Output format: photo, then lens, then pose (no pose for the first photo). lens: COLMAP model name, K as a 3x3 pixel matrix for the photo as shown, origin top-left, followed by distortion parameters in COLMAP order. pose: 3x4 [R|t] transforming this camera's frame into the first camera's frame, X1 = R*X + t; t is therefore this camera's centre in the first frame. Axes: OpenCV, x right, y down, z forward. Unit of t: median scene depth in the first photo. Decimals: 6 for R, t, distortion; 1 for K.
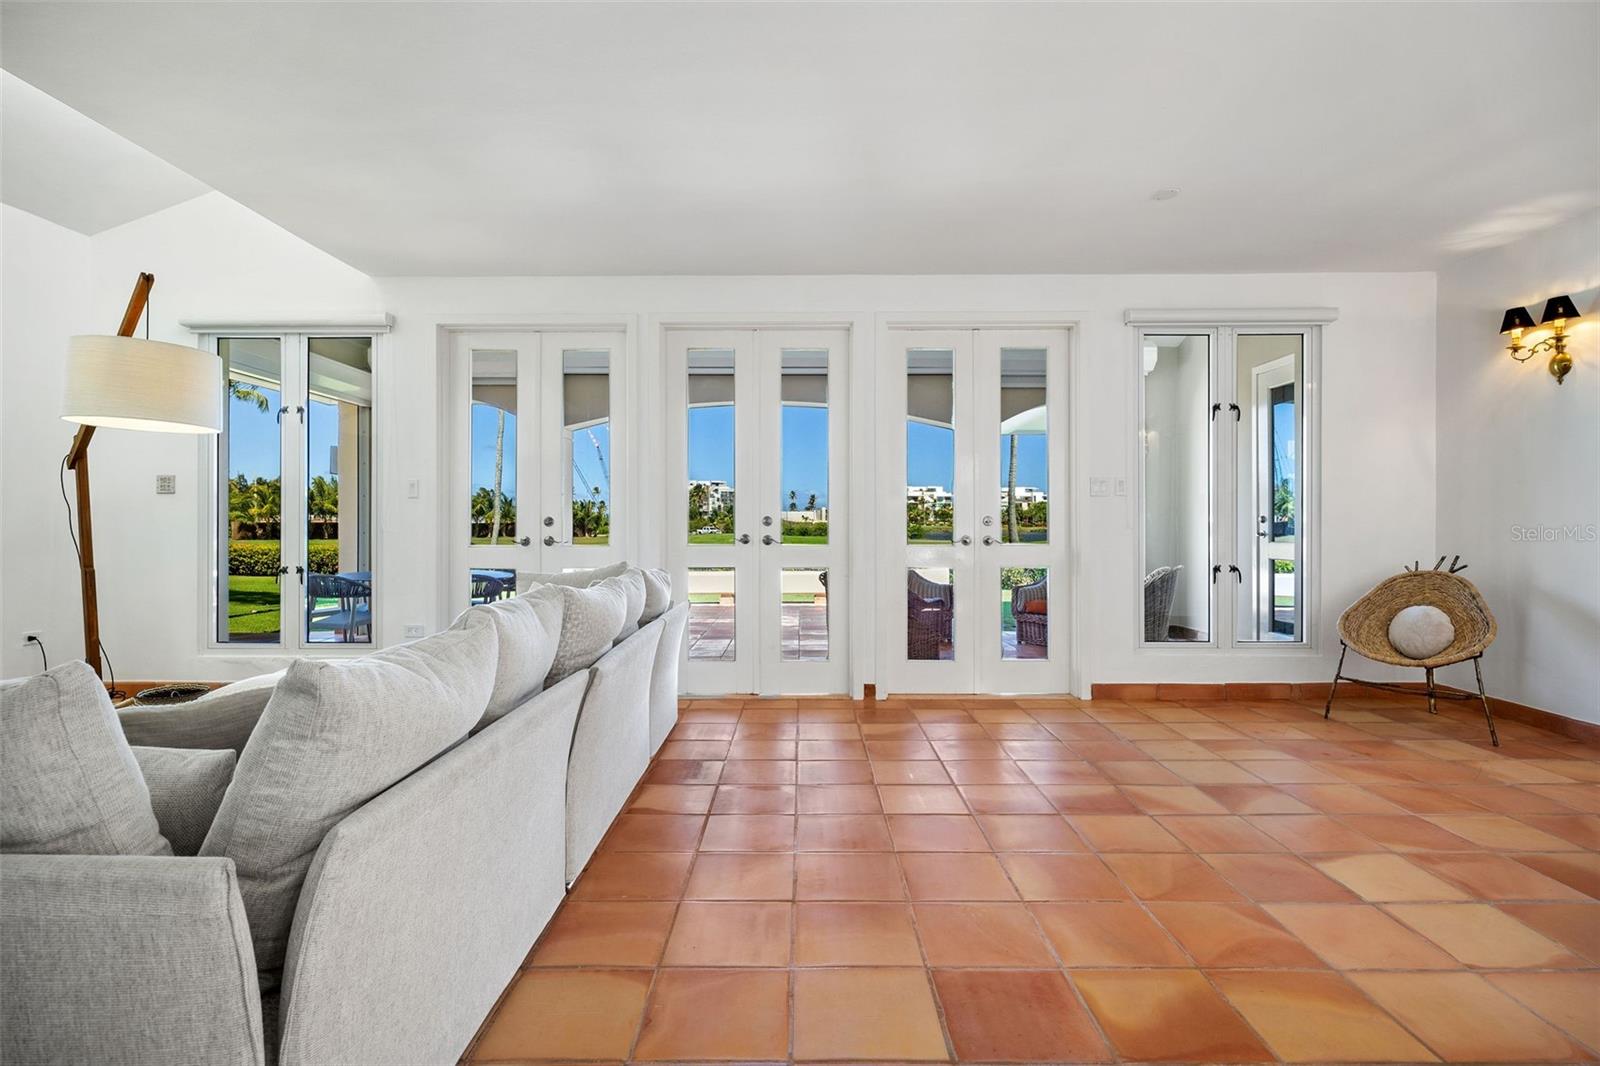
lens RADIAL K [[766.9, 0, 802.8], [0, 766.9, 524.9], [0, 0, 1]] dist [-0.000646, -0.001020]
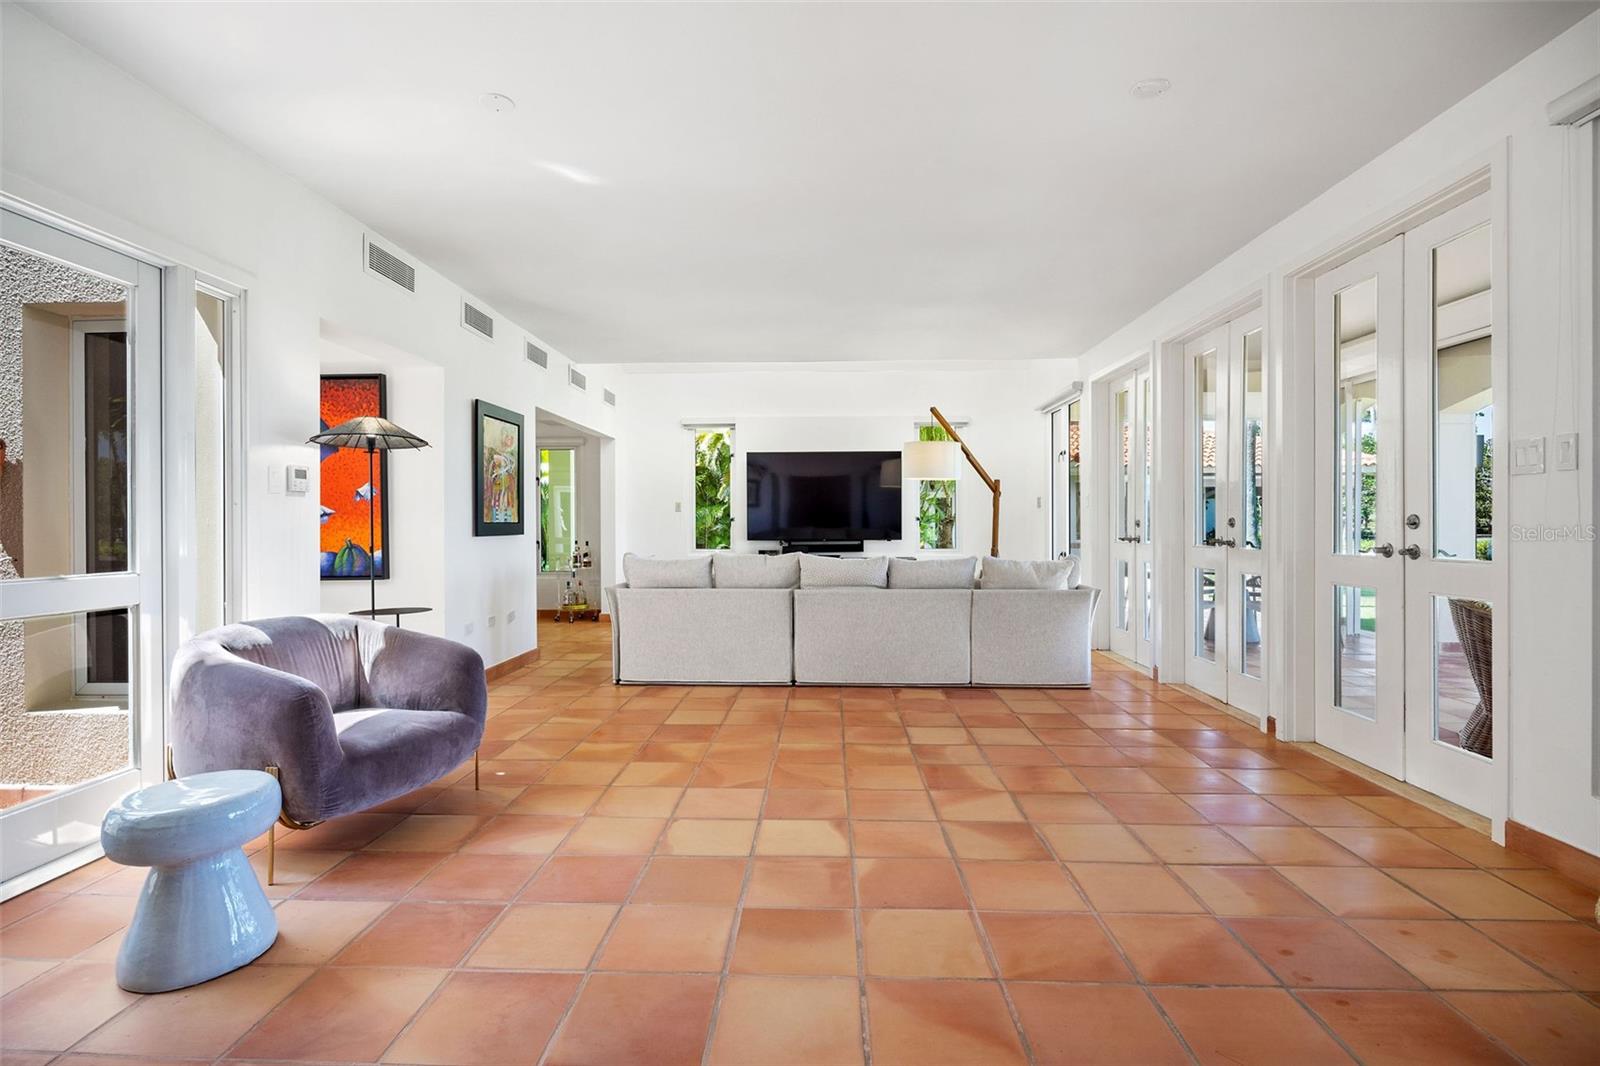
lens RADIAL K [[766.9, 0, 802.8], [0, 766.9, 524.9], [0, 0, 1]] dist [-0.000646, -0.001020]
pose [[-0.024747, 0.002587, -0.999690, 1.756415], [-0.001214, 0.999996, 0.002618, -0.008836], [0.999693, 0.001279, -0.024744, 0.949739]]
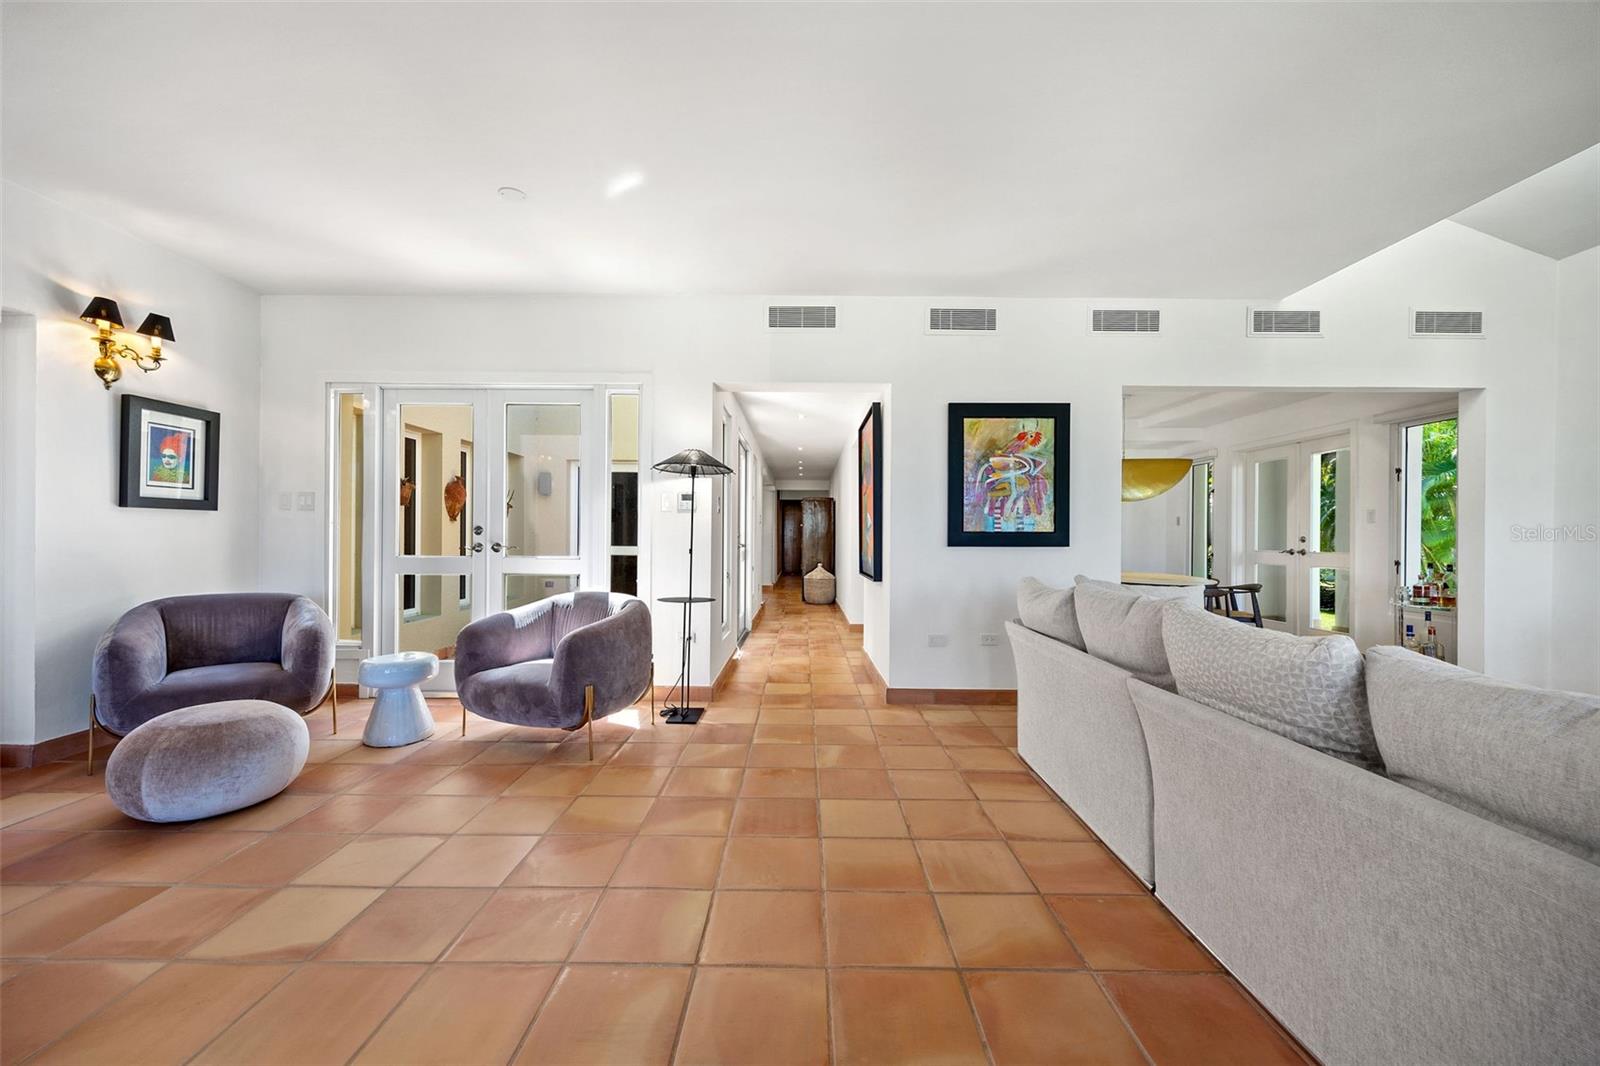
lens RADIAL K [[617.2, 0, 796.2], [0, 617.2, 537.3], [0, 0, 1]] dist [0.001433, 0.000263]
pose [[-0.999968, -0.005789, 0.005550, 0.150440], [-0.005761, 0.999971, 0.005063, -0.001331], [-0.005579, 0.005031, -0.999972, 1.595364]]
